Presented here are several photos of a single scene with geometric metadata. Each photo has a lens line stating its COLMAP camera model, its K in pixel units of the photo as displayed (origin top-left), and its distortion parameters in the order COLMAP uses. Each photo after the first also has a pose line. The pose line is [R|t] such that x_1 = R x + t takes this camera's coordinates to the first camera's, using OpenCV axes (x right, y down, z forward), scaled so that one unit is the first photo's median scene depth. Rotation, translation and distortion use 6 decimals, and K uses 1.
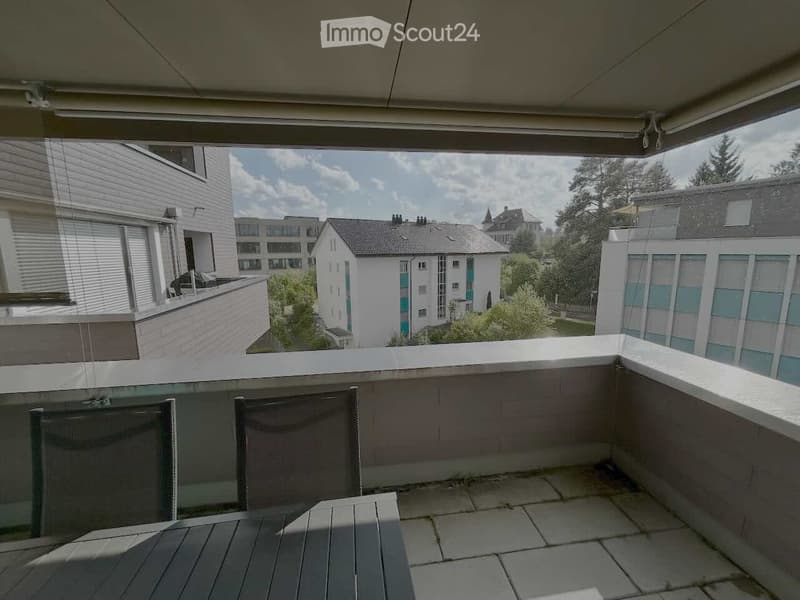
lens RADIAL K [[321.5, 0, 396.0], [0, 321.5, 300.2], [0, 0, 1]] dist [0.002790, 0.000022]
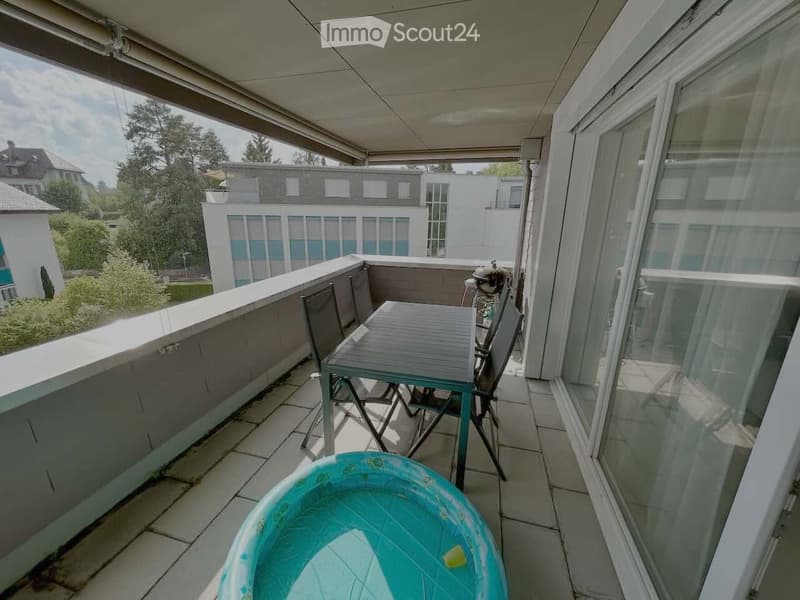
lens RADIAL K [[321.5, 0, 400.1], [0, 321.5, 299.2], [0, 0, 1]] dist [0.002790, 0.000022]
pose [[0.389079, -0.223070, 0.893788, -0.050939], [0.122387, 0.974155, 0.189851, 0.002122], [-0.913039, 0.035521, 0.406324, -0.003073]]
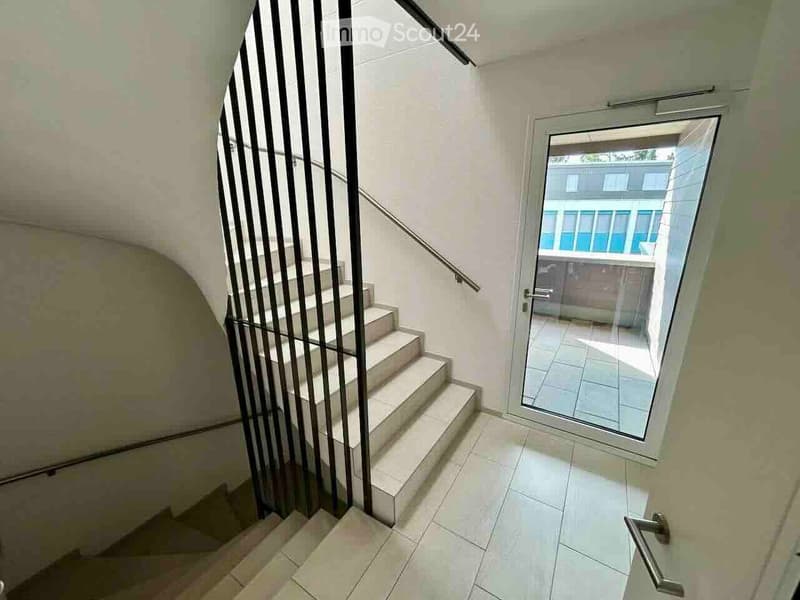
lens RADIAL K [[321.5, 0, 401.4], [0, 321.5, 299.0], [0, 0, 1]] dist [0.002790, 0.000022]
pose [[0.650407, -0.203615, 0.731786, -0.242831], [0.115237, 0.978701, 0.169895, -0.027490], [-0.750793, -0.026172, 0.660019, 0.193347]]
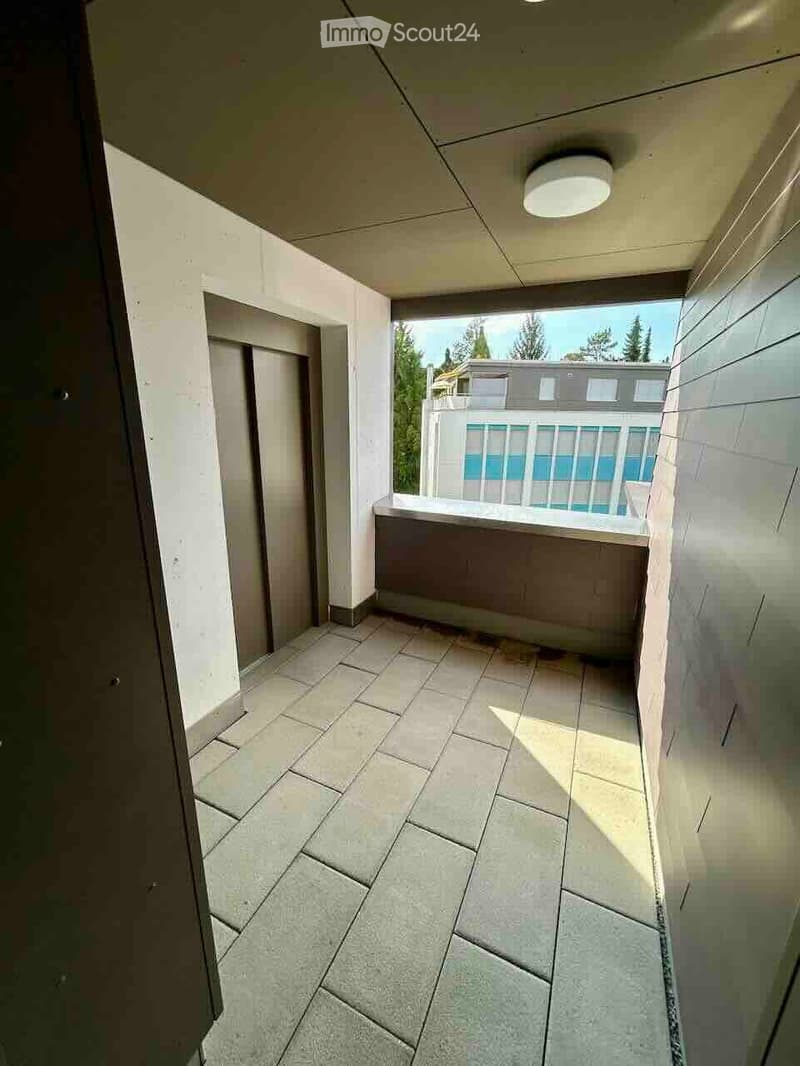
lens RADIAL K [[428.5, 0, 398.6], [0, 428.5, 529.8], [0, 0, 1]] dist [0.002790, 0.000022]
pose [[0.546416, -0.194924, 0.814514, -0.194374], [0.104388, 0.980806, 0.164692, -0.027899], [-0.830983, -0.004965, 0.556276, 0.195671]]
